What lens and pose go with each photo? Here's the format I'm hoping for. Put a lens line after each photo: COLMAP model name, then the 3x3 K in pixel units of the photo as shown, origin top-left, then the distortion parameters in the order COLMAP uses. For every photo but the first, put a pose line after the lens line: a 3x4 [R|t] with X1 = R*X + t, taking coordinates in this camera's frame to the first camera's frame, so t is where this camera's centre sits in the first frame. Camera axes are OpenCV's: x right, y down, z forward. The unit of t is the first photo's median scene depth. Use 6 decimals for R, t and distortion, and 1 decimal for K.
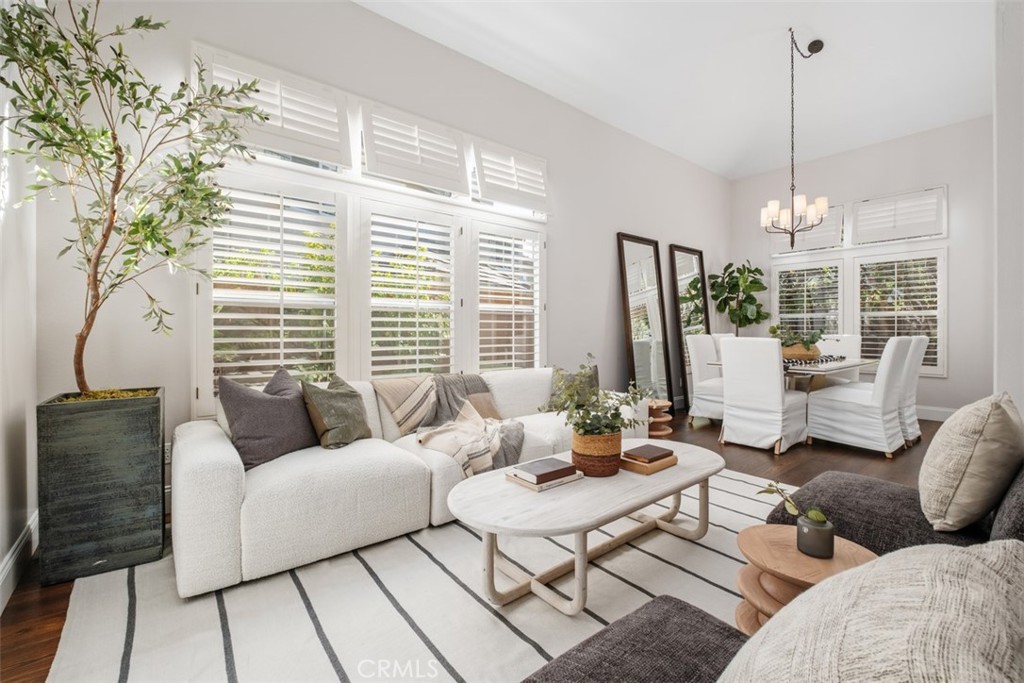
lens RADIAL K [[434.8, 0, 515.2], [0, 434.8, 338.1], [0, 0, 1]] dist [0.000387, -0.007671]
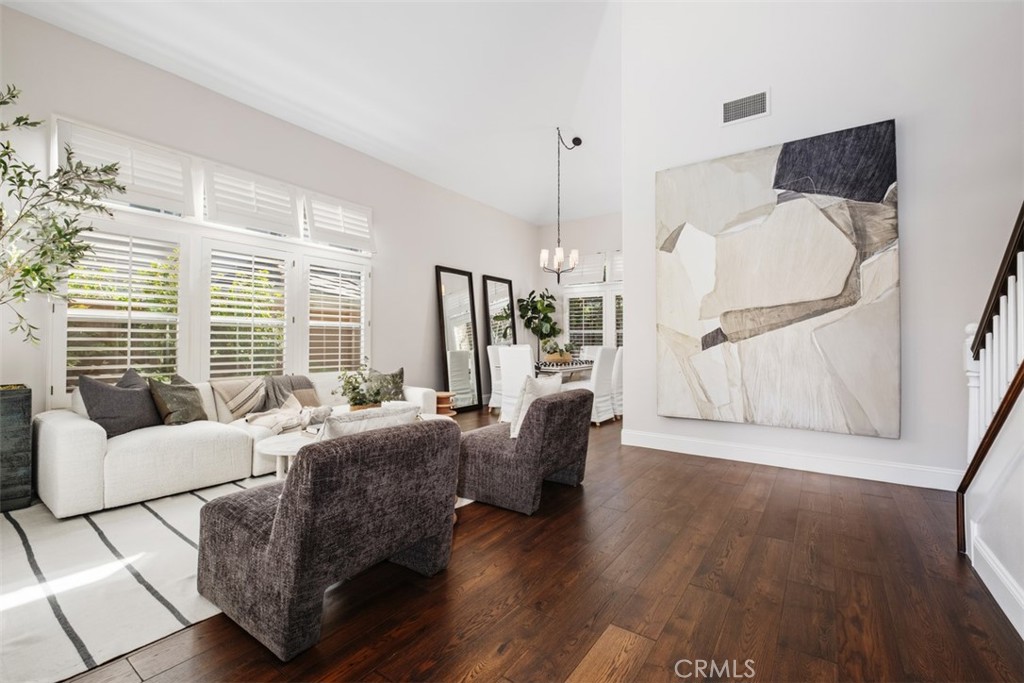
lens RADIAL K [[431.5, 0, 512.0], [0, 431.5, 341.5], [0, 0, 1]] dist [-0.002325, -0.005186]
pose [[0.963281, 0.003642, 0.268469, 0.149847], [0.001609, 0.999812, -0.019336, 0.006876], [-0.268489, 0.019058, 0.963094, -0.370954]]
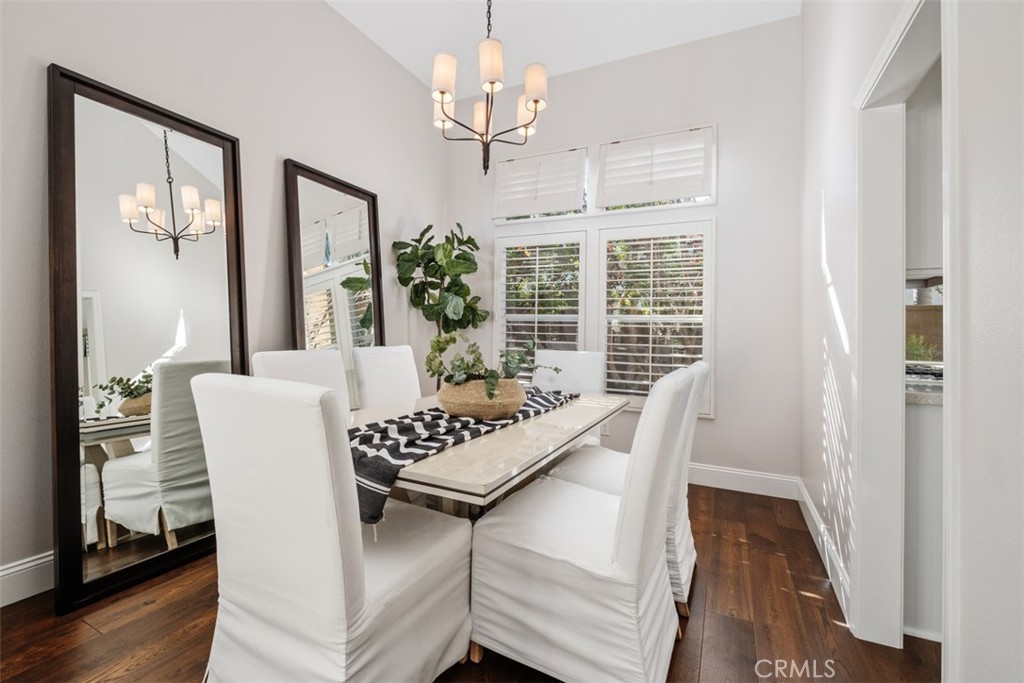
lens RADIAL K [[447.7, 0, 513.2], [0, 447.7, 338.3], [0, 0, 1]] dist [0.001248, -0.007655]
pose [[0.901924, 0.012966, 0.431700, 0.570159], [-0.013187, 0.999910, -0.002482, -0.031326], [-0.431693, -0.003454, 0.902014, 0.681464]]
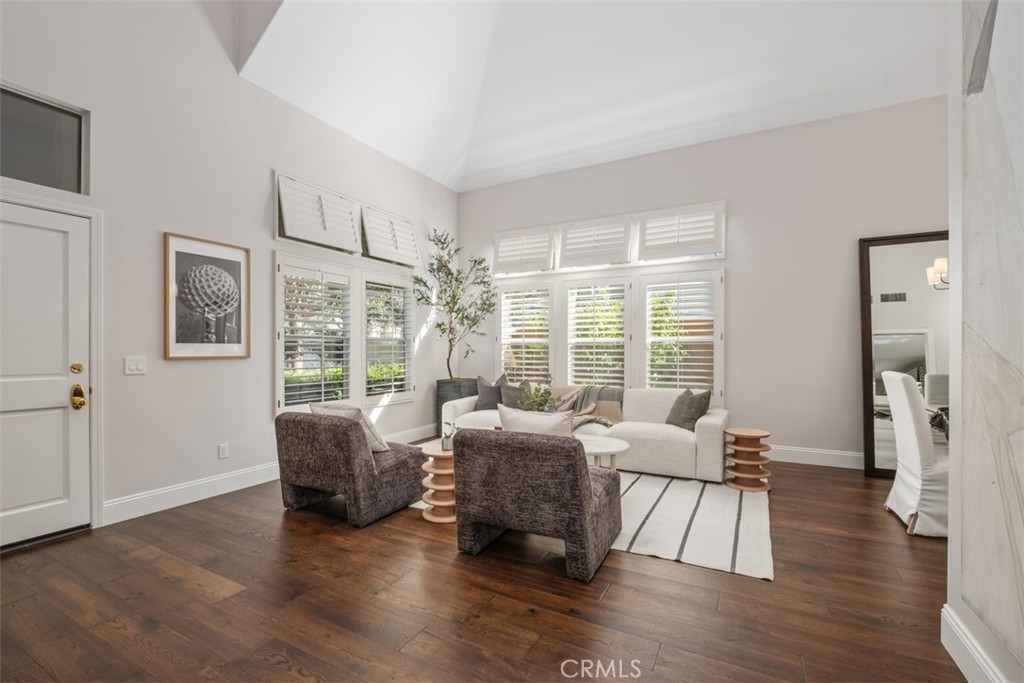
lens RADIAL K [[441.9, 0, 510.3], [0, 441.9, 347.0], [0, 0, 1]] dist [0.001637, -0.005523]
pose [[0.395286, -0.011135, -0.918491, 0.991748], [-0.015802, 0.999696, -0.018920, -0.017629], [0.918422, 0.021993, 0.394990, 0.091475]]
